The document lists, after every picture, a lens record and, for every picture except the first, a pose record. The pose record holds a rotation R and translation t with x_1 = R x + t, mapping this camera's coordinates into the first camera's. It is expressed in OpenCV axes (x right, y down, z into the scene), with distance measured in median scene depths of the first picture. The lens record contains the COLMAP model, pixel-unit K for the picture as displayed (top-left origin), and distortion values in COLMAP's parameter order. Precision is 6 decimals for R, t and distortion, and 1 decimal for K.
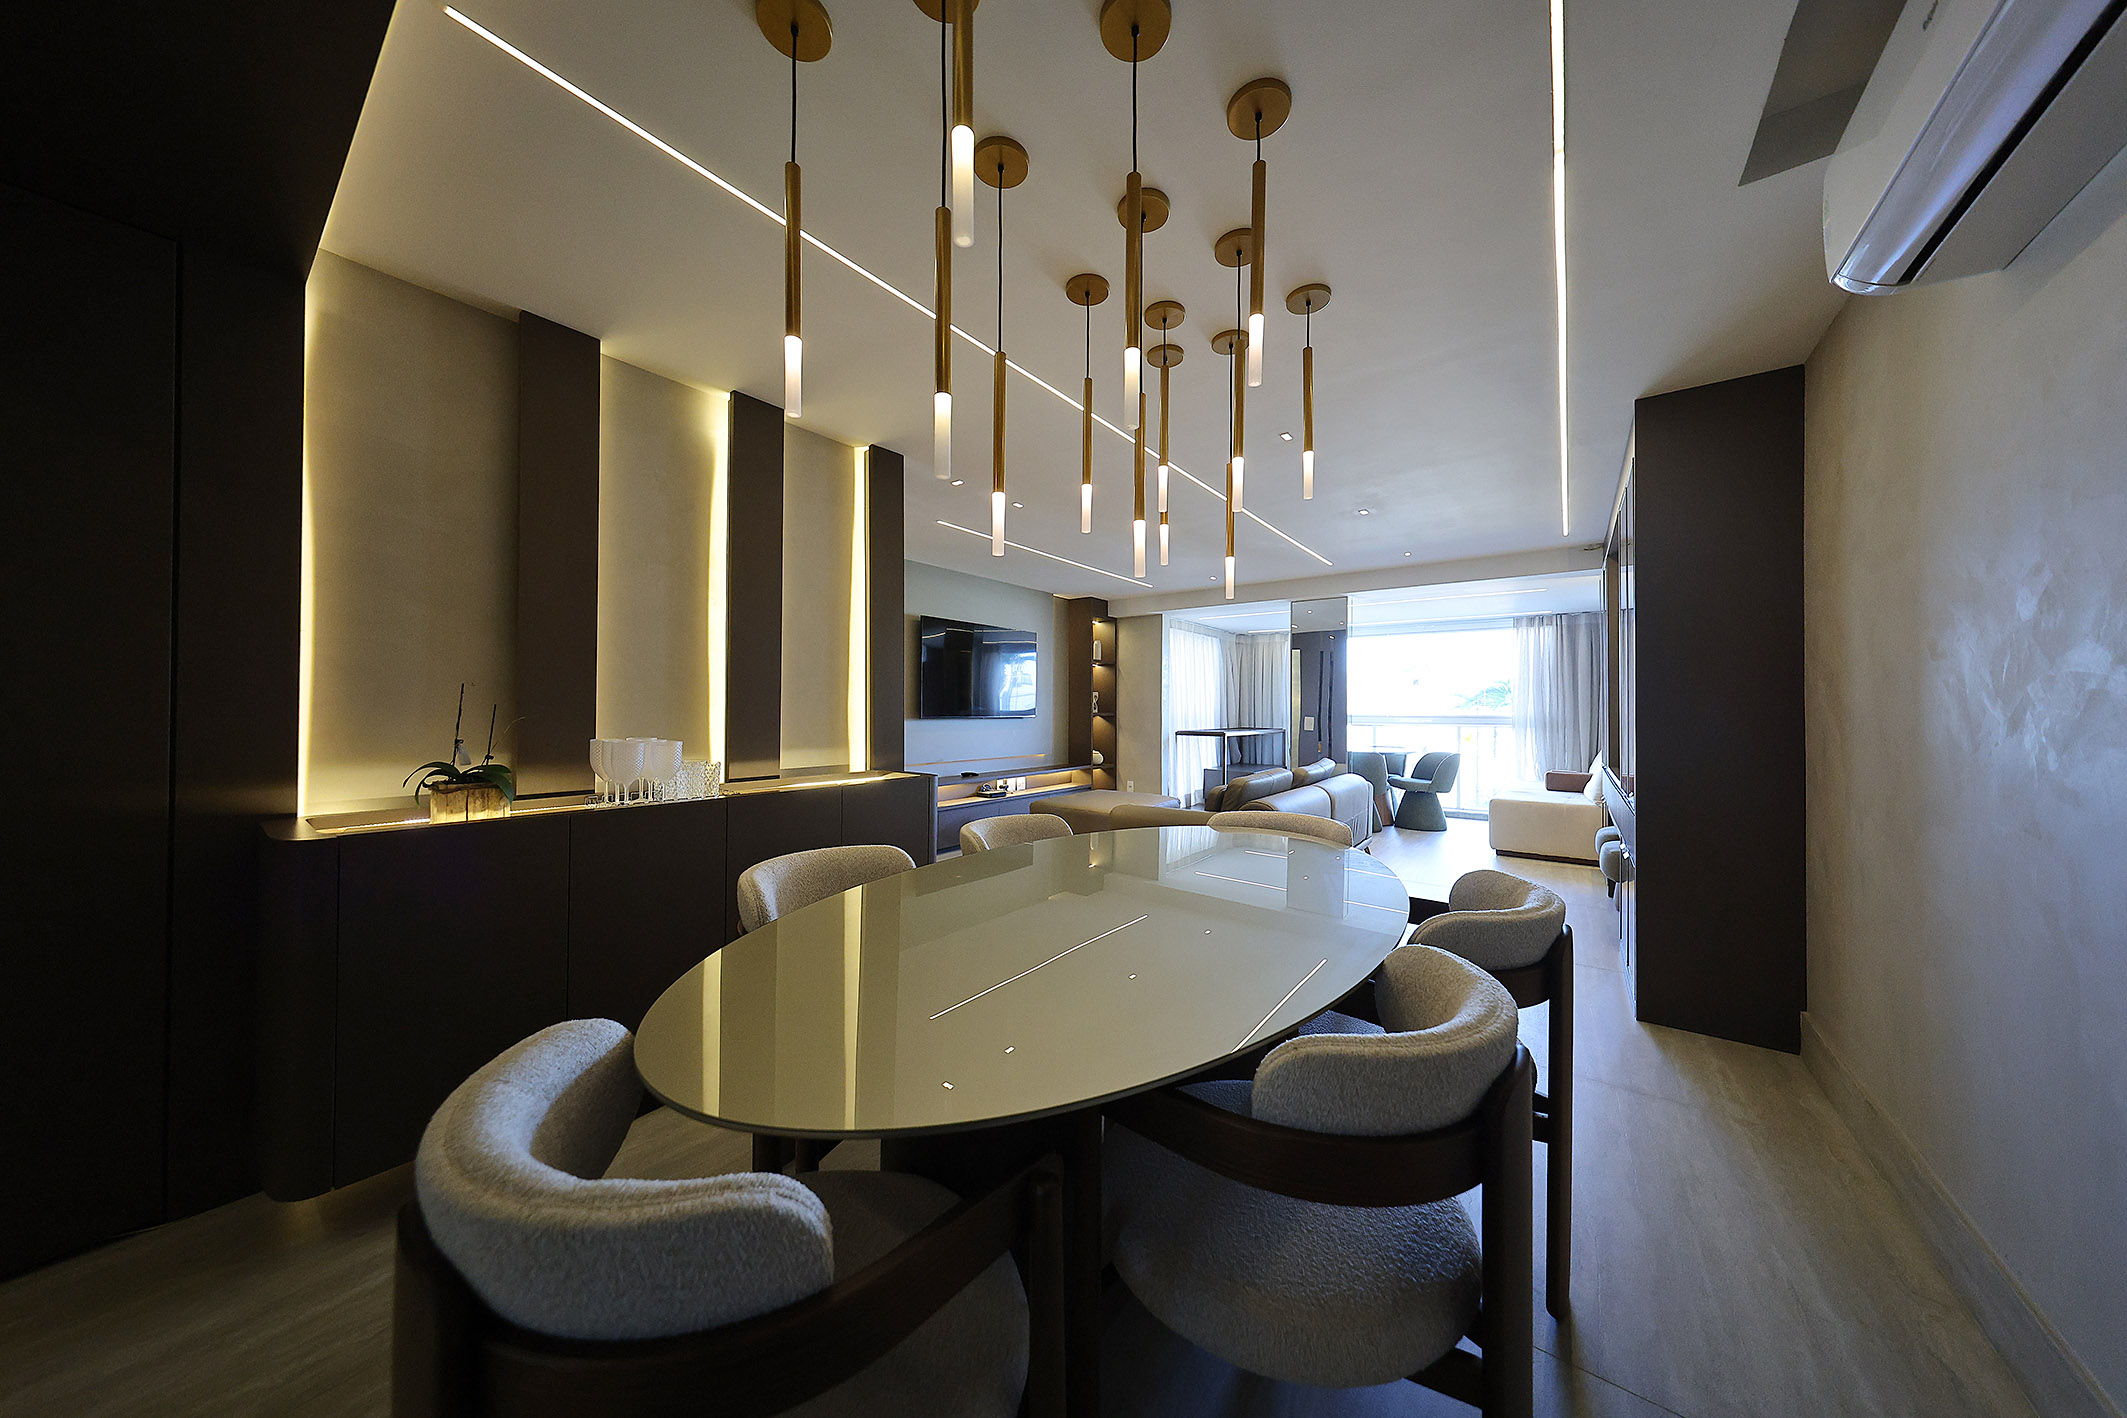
lens RADIAL K [[668.6, 0, 1064.8], [0, 668.6, 706.4], [0, 0, 1]] dist [-0.000221, 0.000000]
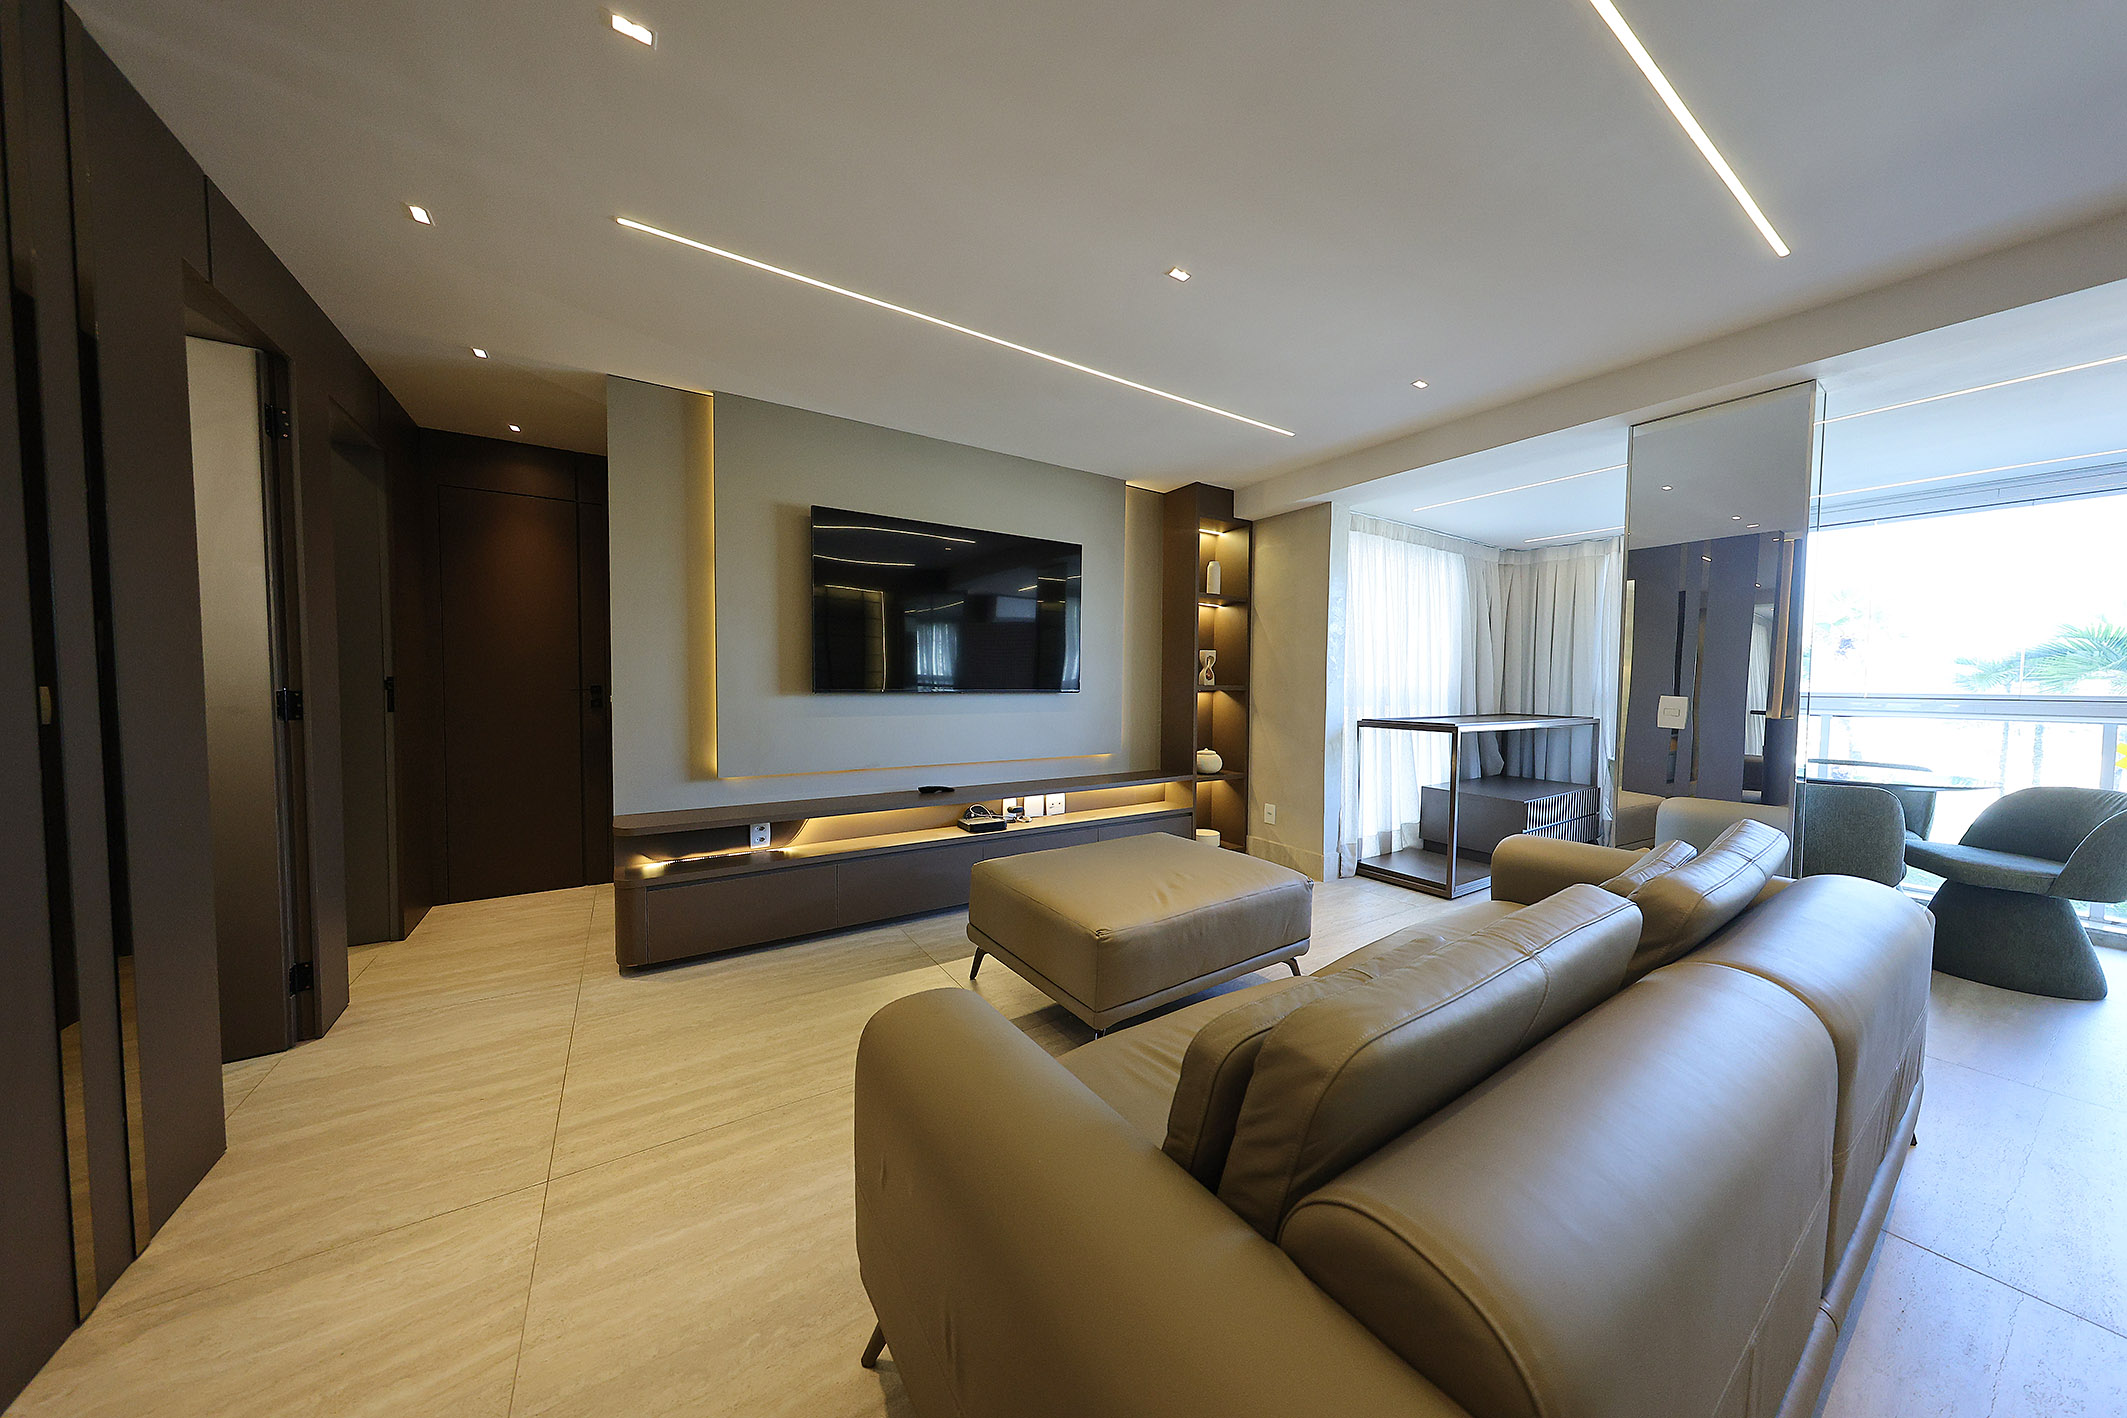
lens RADIAL K [[668.6, 0, 1061.4], [0, 668.6, 705.3], [0, 0, 1]] dist [-0.000221, 0.000000]
pose [[0.939225, 0.017063, -0.342878, 0.125126], [-0.004230, 0.999263, 0.038139, 0.005570], [0.343277, -0.034370, 0.938605, 0.405562]]
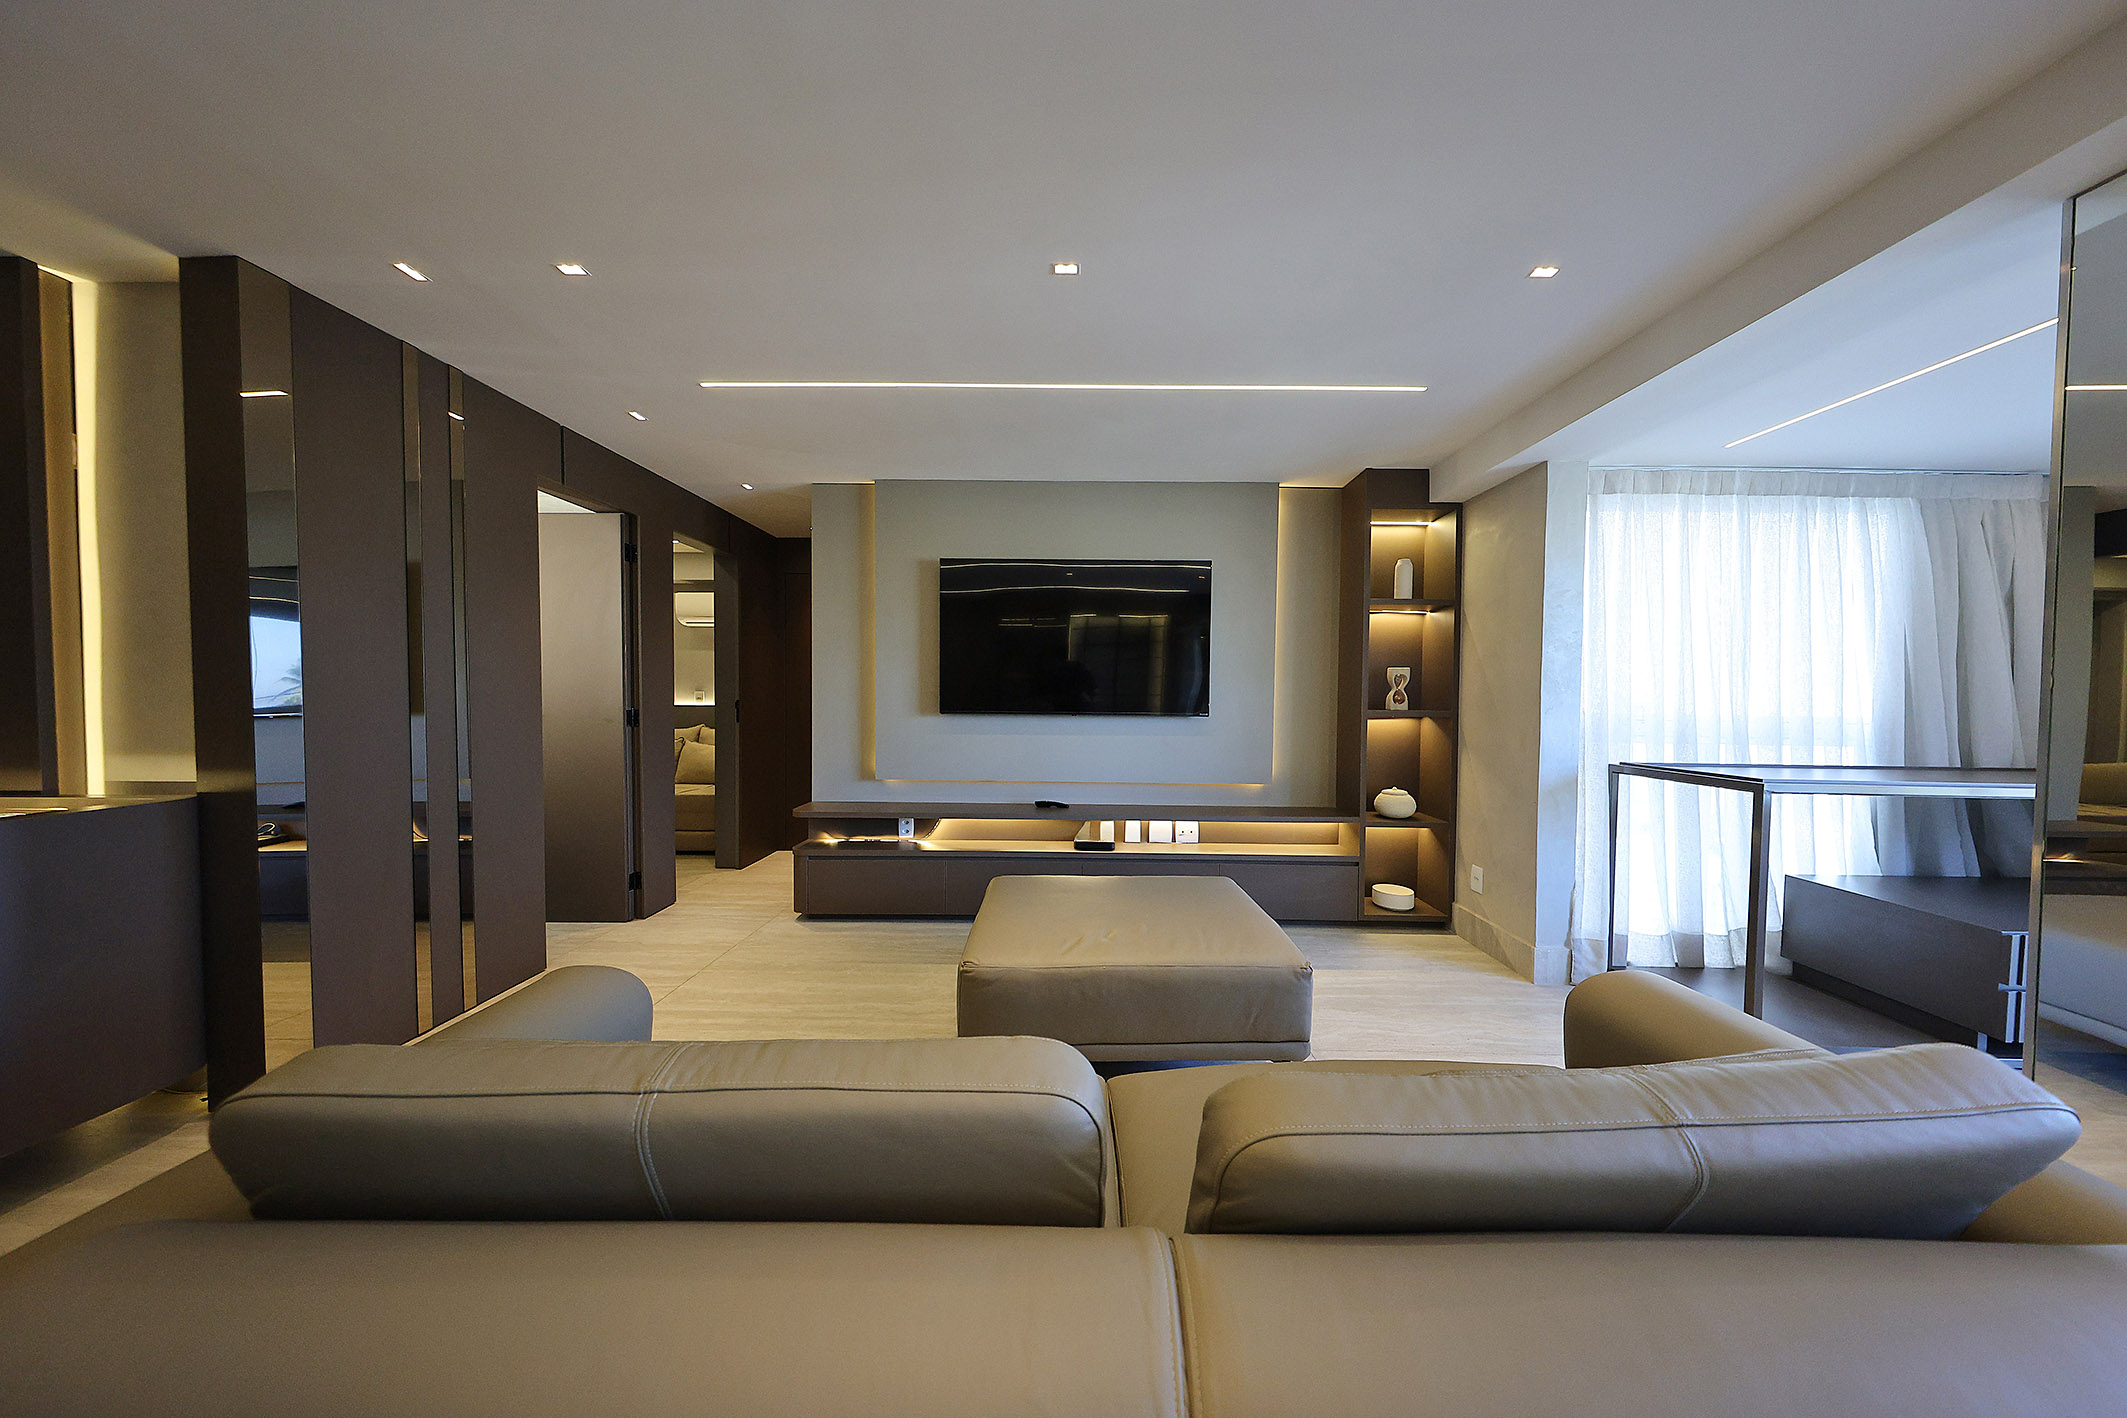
lens RADIAL K [[624.0, 0, 1064.5], [0, 624.0, 709.8], [0, 0, 1]] dist [-0.001858, -0.000050]
pose [[0.595388, 0.022388, -0.803127, 0.263571], [-0.004867, 0.999694, 0.024259, -0.000132], [0.803424, -0.010535, 0.595314, 0.541225]]
